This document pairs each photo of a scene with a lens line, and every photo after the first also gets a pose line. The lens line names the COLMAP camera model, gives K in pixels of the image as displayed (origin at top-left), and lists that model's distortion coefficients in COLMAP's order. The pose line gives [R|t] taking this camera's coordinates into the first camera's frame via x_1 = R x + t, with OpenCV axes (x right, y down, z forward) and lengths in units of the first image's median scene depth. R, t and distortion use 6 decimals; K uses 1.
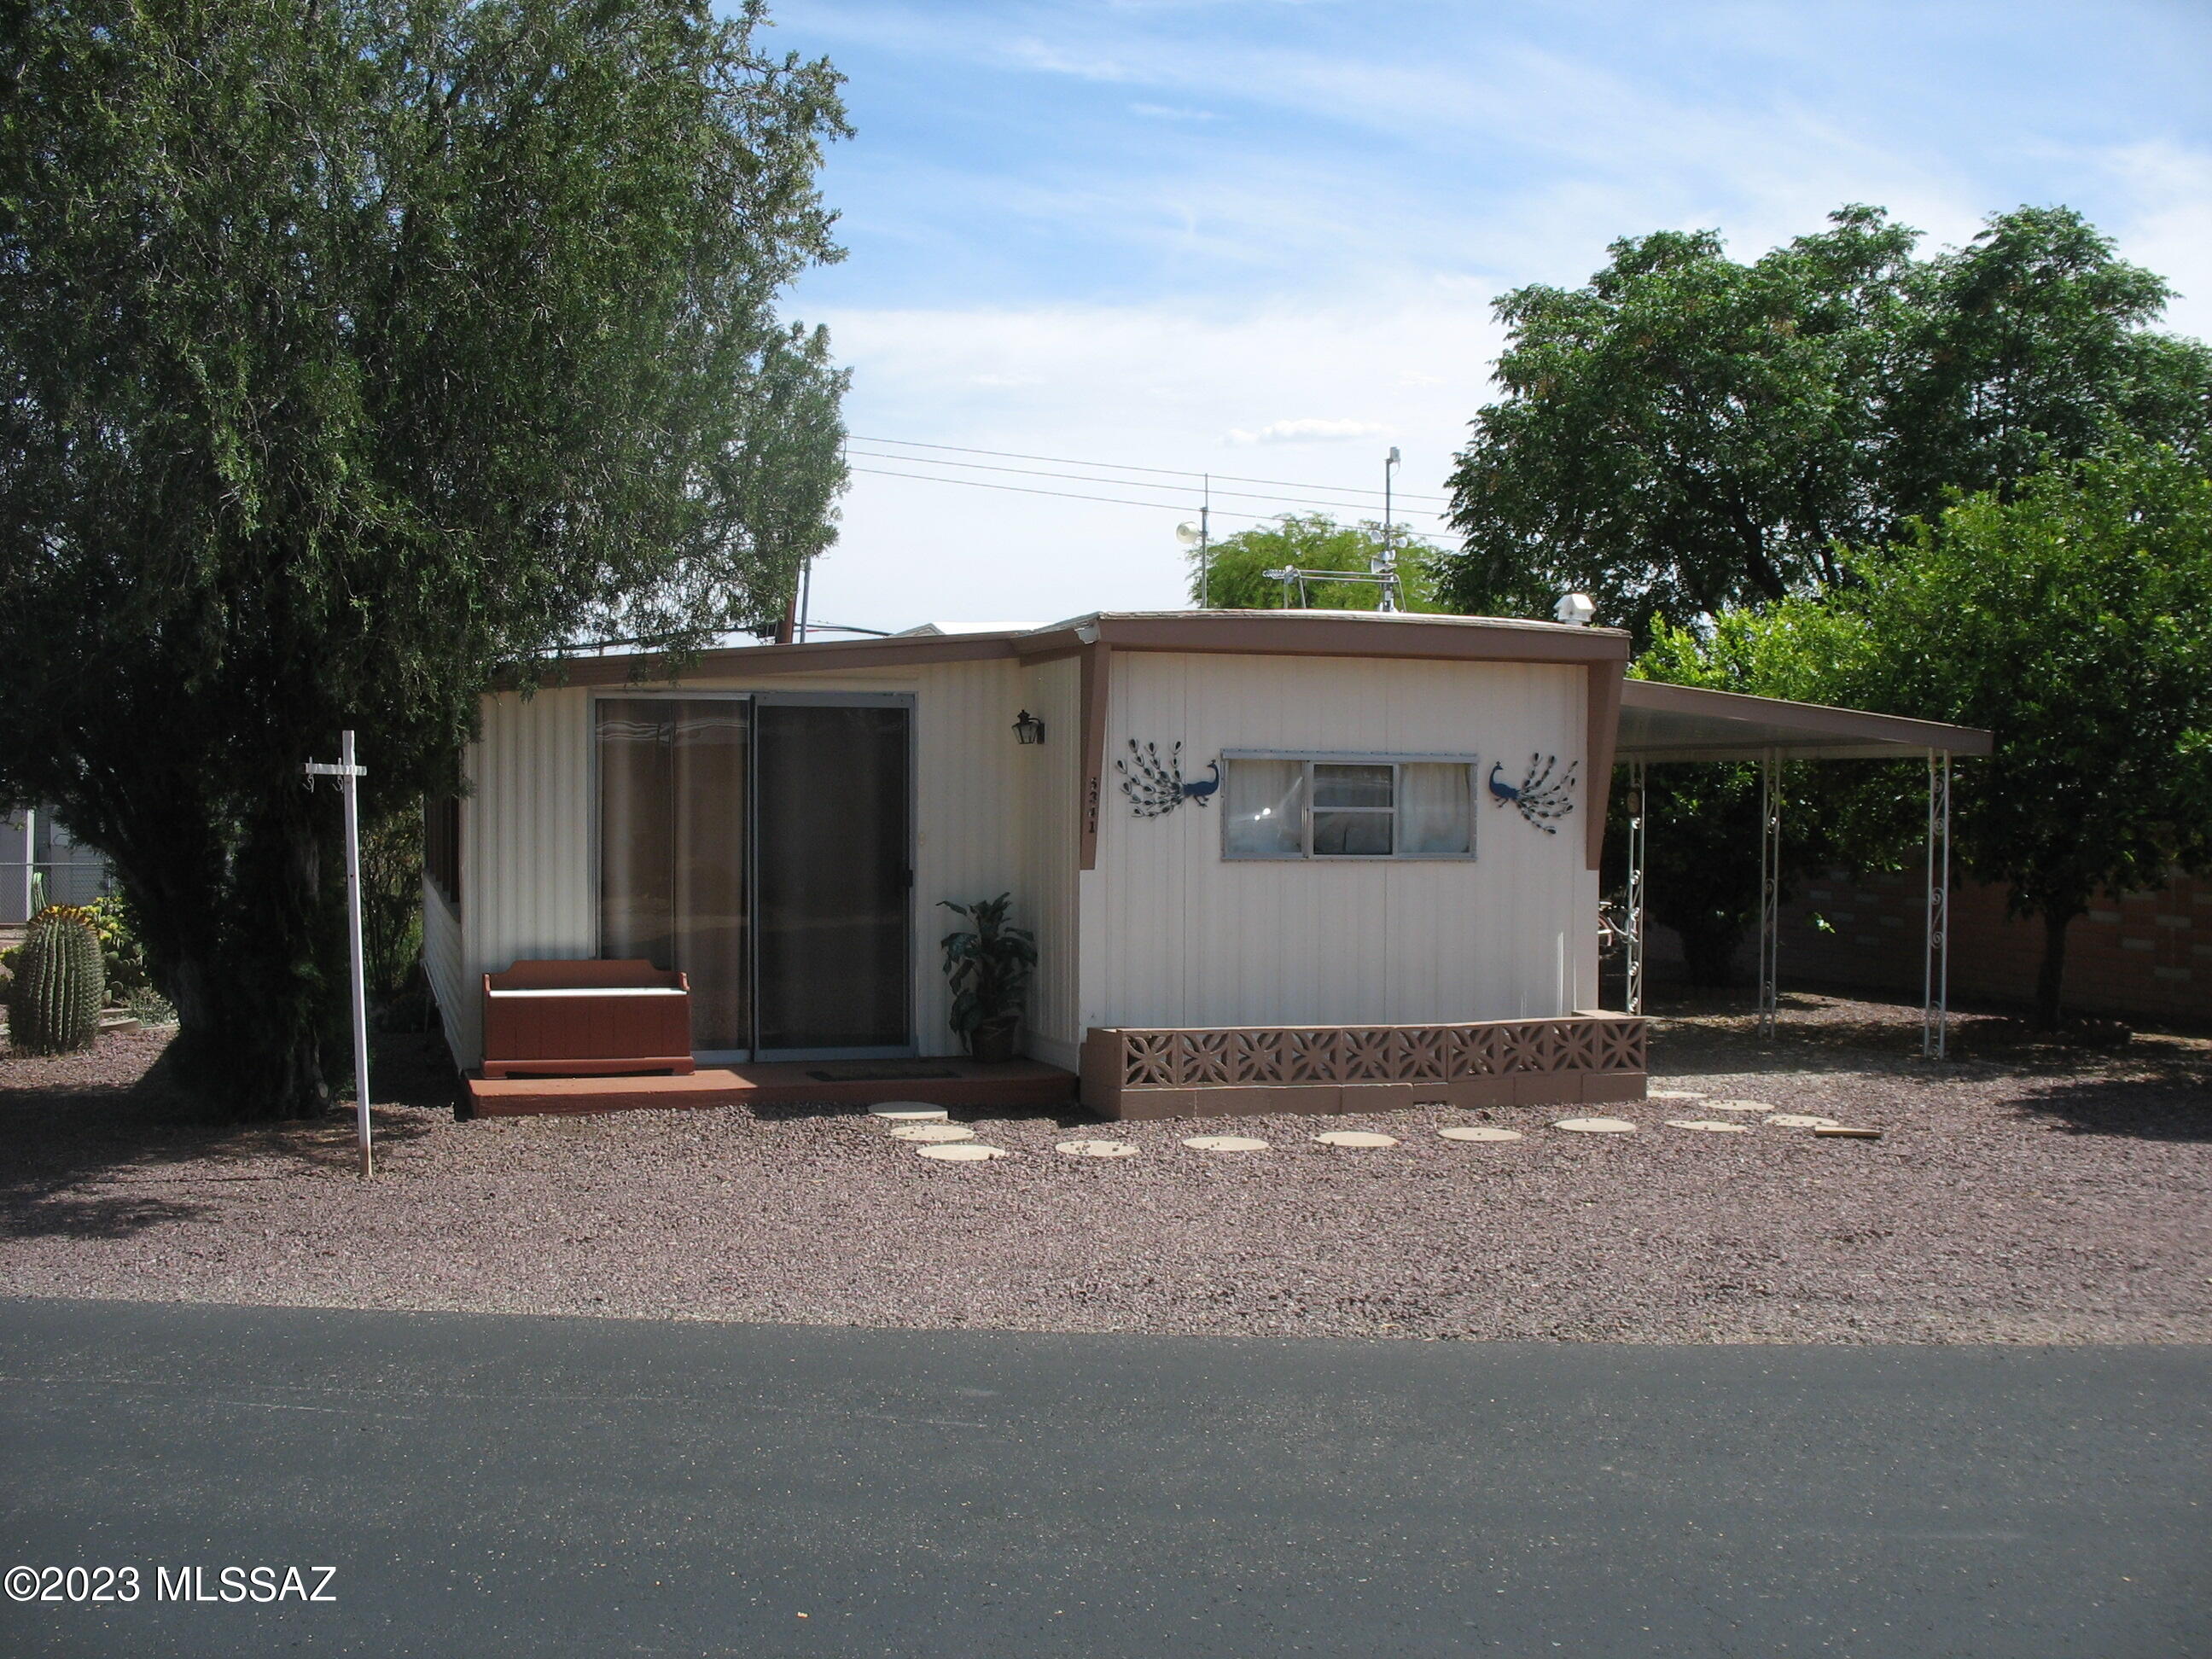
lens RADIAL K [[2275.6, 0, 1105.9], [0, 2275.6, 914.4], [0, 0, 1]] dist [-0.110495, 0.000066]
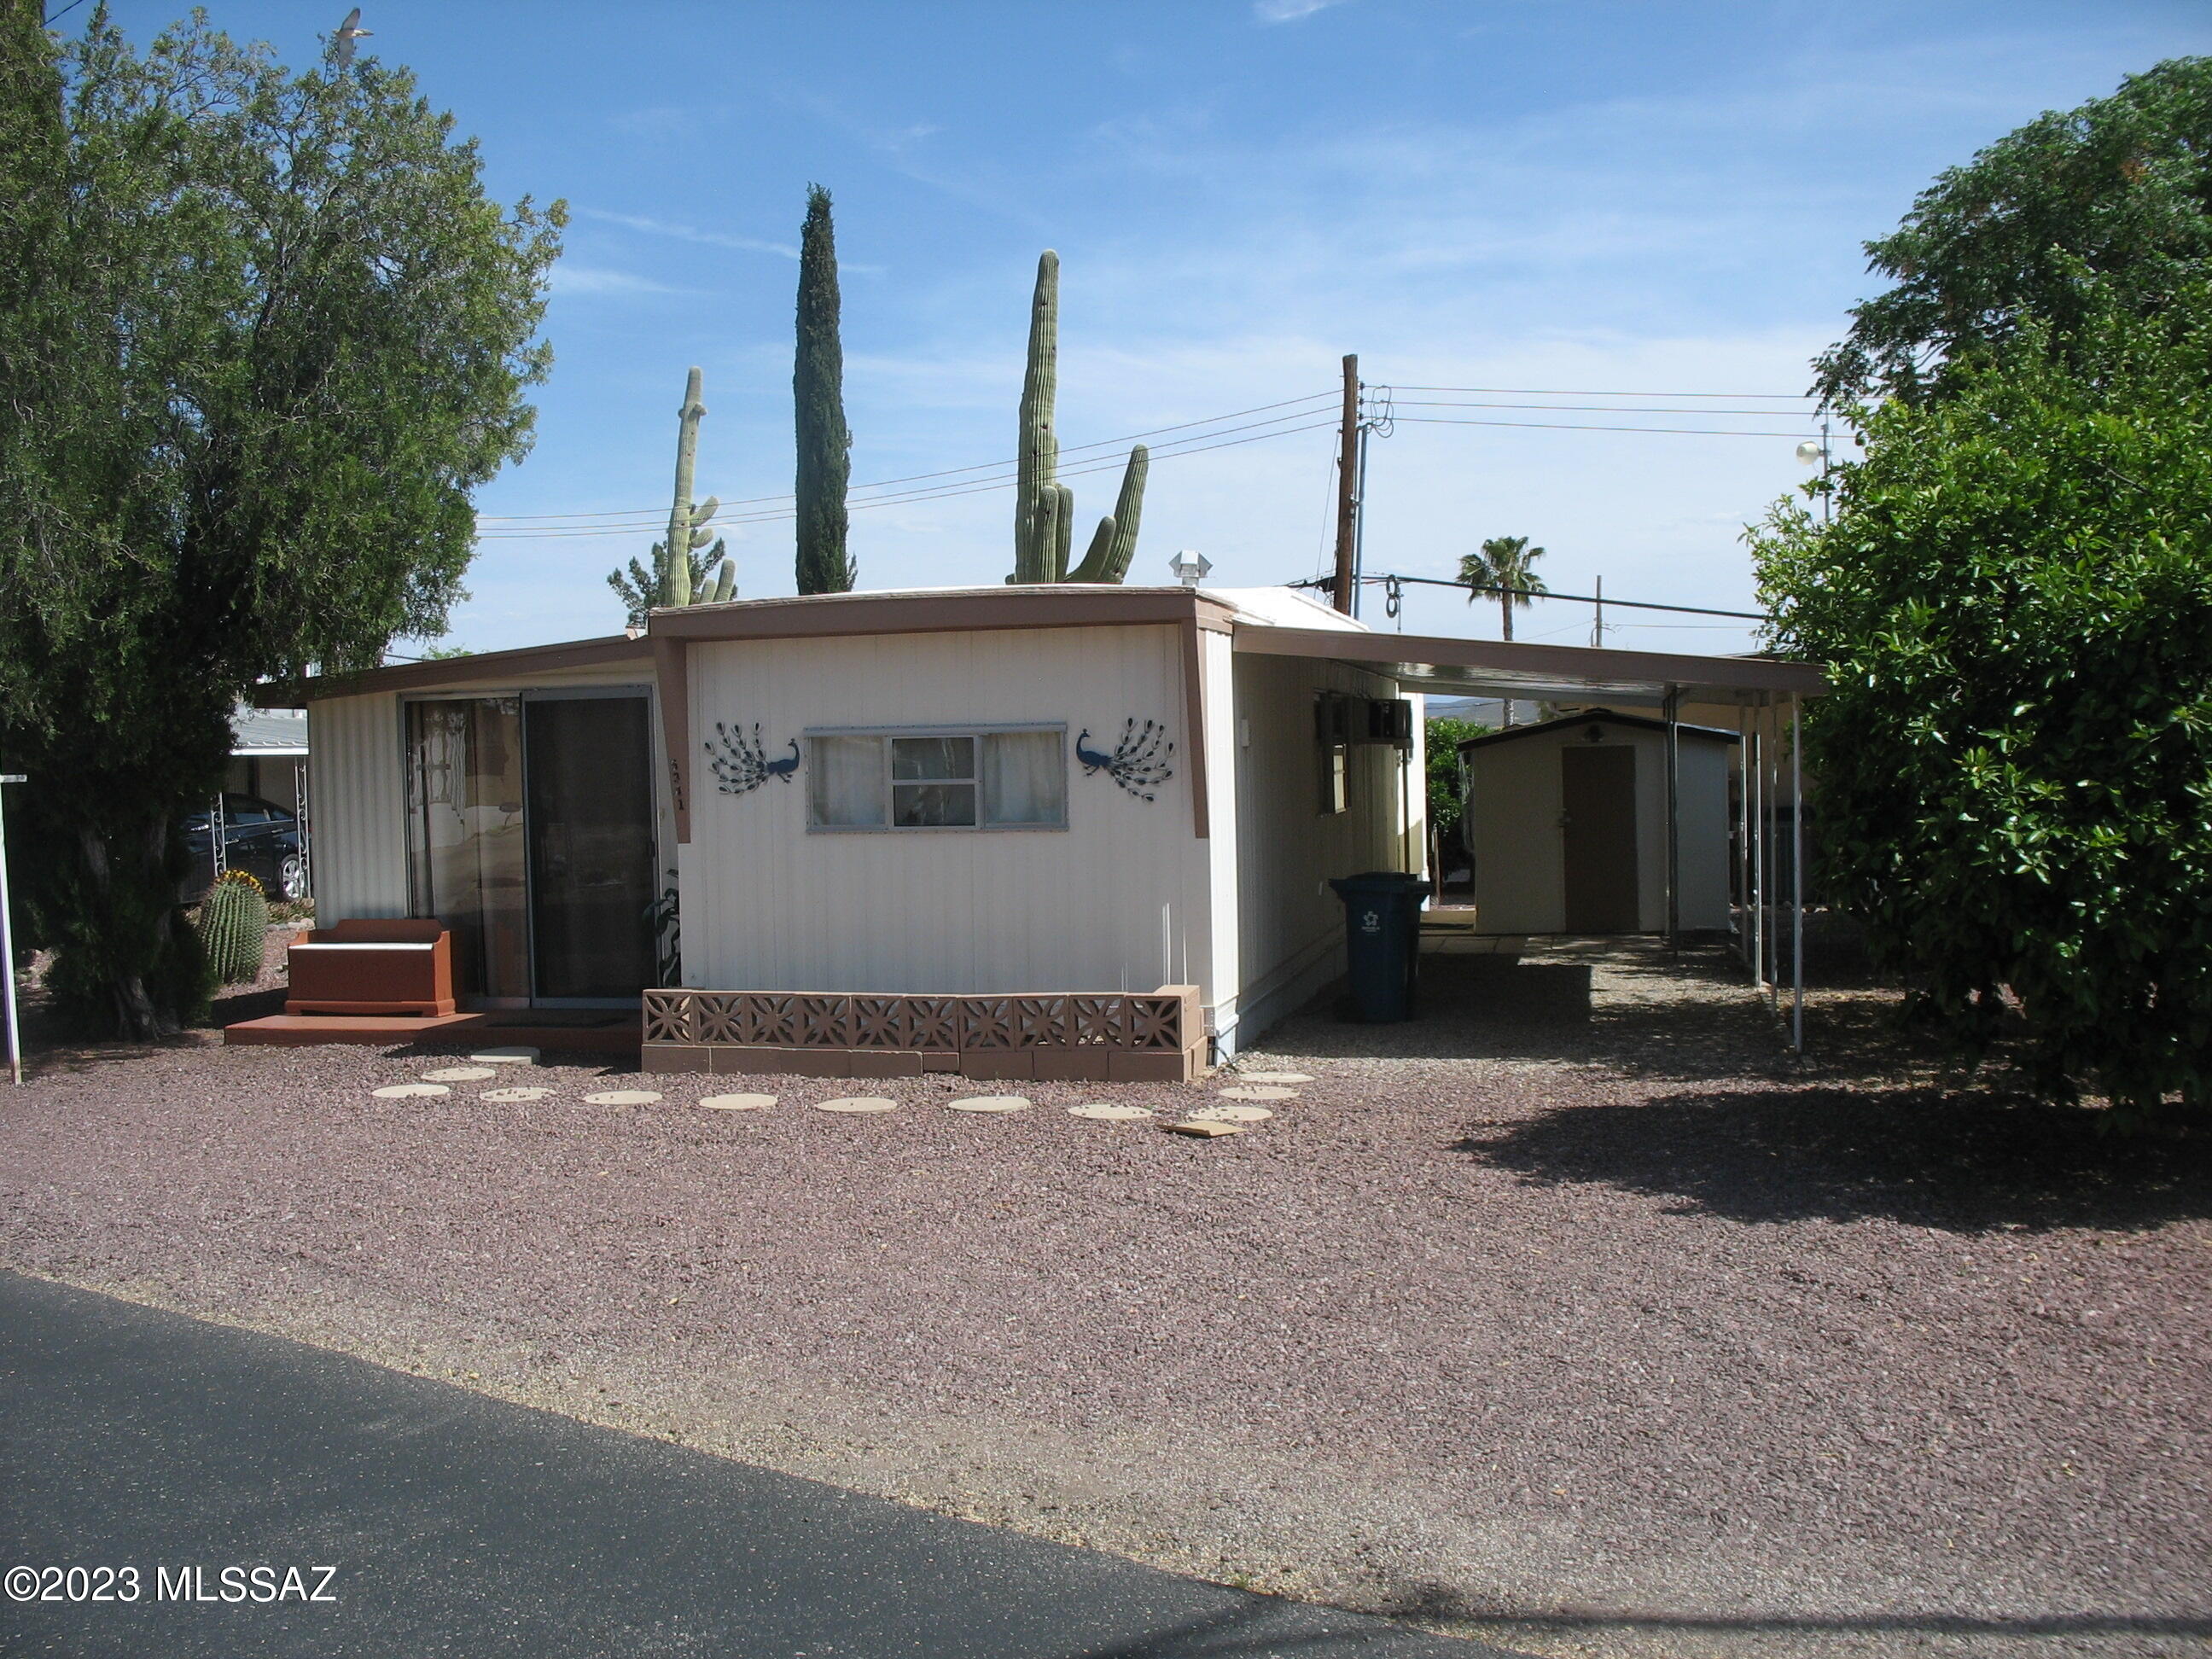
lens RADIAL K [[2351.7, 0, 1106.0], [0, 2351.7, 829.5], [0, 0, 1]] dist [-0.154332, 0.001412]
pose [[0.854913, -0.008351, -0.518704, 0.731111], [0.001882, 0.999914, -0.012996, -0.011022], [0.518767, 0.010134, 0.854855, 0.140026]]
